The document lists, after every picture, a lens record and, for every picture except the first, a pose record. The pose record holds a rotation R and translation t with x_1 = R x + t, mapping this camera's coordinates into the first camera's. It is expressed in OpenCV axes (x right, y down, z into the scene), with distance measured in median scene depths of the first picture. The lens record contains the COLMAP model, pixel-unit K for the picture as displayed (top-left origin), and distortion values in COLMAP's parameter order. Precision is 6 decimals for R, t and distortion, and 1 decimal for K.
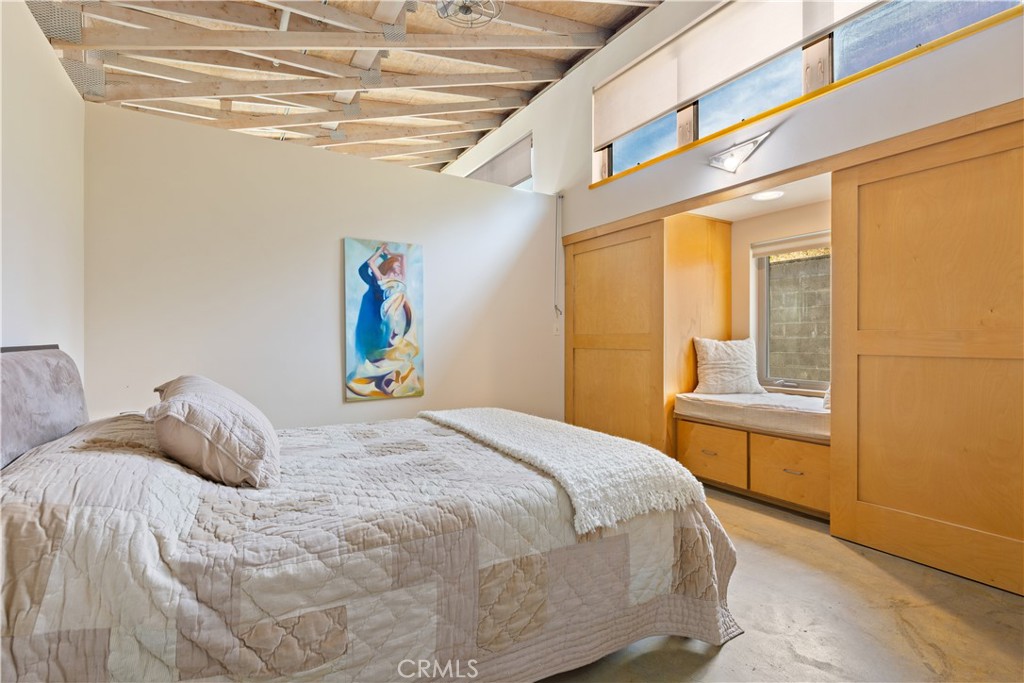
lens RADIAL K [[458.6, 0, 513.4], [0, 458.6, 339.1], [0, 0, 1]] dist [0.000884, -0.000531]
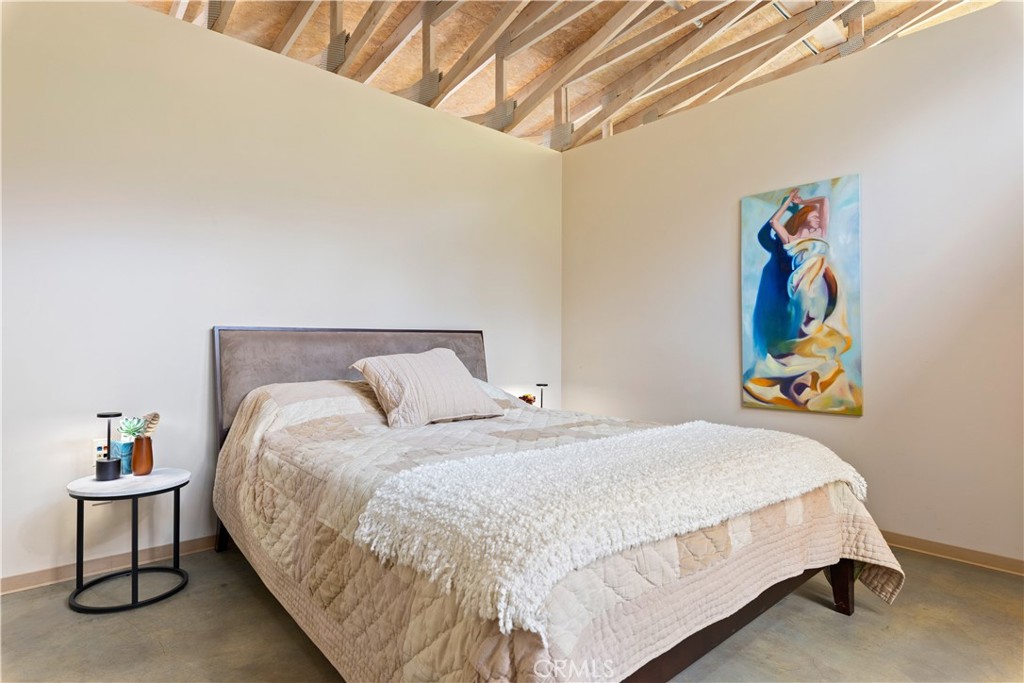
lens RADIAL K [[540.6, 0, 524.5], [0, 540.6, 343.2], [0, 0, 1]] dist [0.001455, 0.000137]
pose [[0.200938, 0.003106, -0.979599, 0.446851], [-0.005229, 0.999984, 0.002098, 0.027267], [0.979590, 0.004701, 0.200951, 0.427915]]
